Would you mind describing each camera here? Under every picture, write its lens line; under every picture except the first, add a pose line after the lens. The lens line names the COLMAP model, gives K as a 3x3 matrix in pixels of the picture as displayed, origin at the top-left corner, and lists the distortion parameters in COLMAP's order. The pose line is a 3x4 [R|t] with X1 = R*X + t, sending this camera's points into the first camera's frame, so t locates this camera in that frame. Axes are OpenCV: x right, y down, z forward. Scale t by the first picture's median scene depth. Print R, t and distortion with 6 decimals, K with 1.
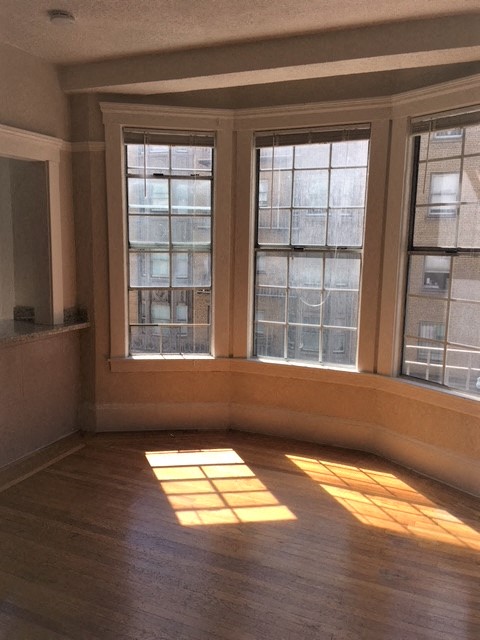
lens RADIAL K [[540.4, 0, 240.0], [0, 540.4, 320.0], [0, 0, 1]] dist [0.093753, -0.144540]
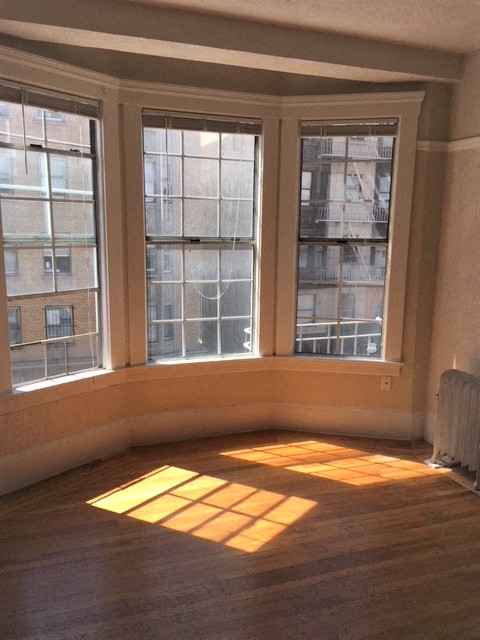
lens RADIAL K [[540.4, 0, 240.0], [0, 540.4, 320.0], [0, 0, 1]] dist [0.093753, -0.144540]
pose [[0.721148, -0.119795, 0.682345, -0.509026], [0.097459, 0.992684, 0.071278, -0.053674], [-0.685891, 0.015098, 0.727547, 0.255687]]
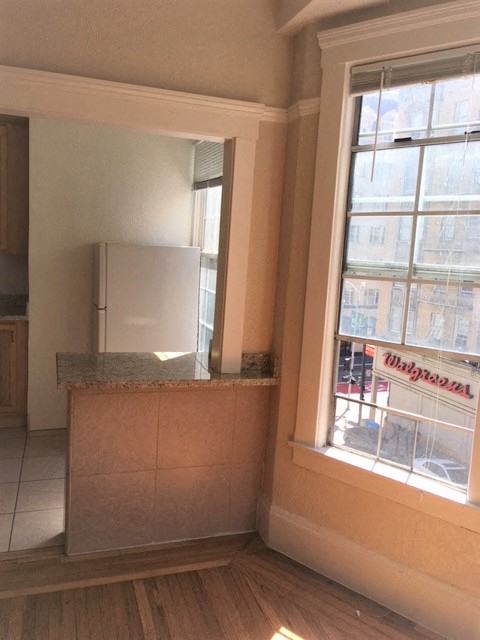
lens RADIAL K [[540.4, 0, 240.0], [0, 540.4, 320.0], [0, 0, 1]] dist [0.093753, -0.144540]
pose [[0.656366, 0.119226, -0.744963, 0.180368], [-0.152774, 0.987981, 0.023514, -0.077251], [0.738813, 0.098377, 0.666692, 0.540499]]
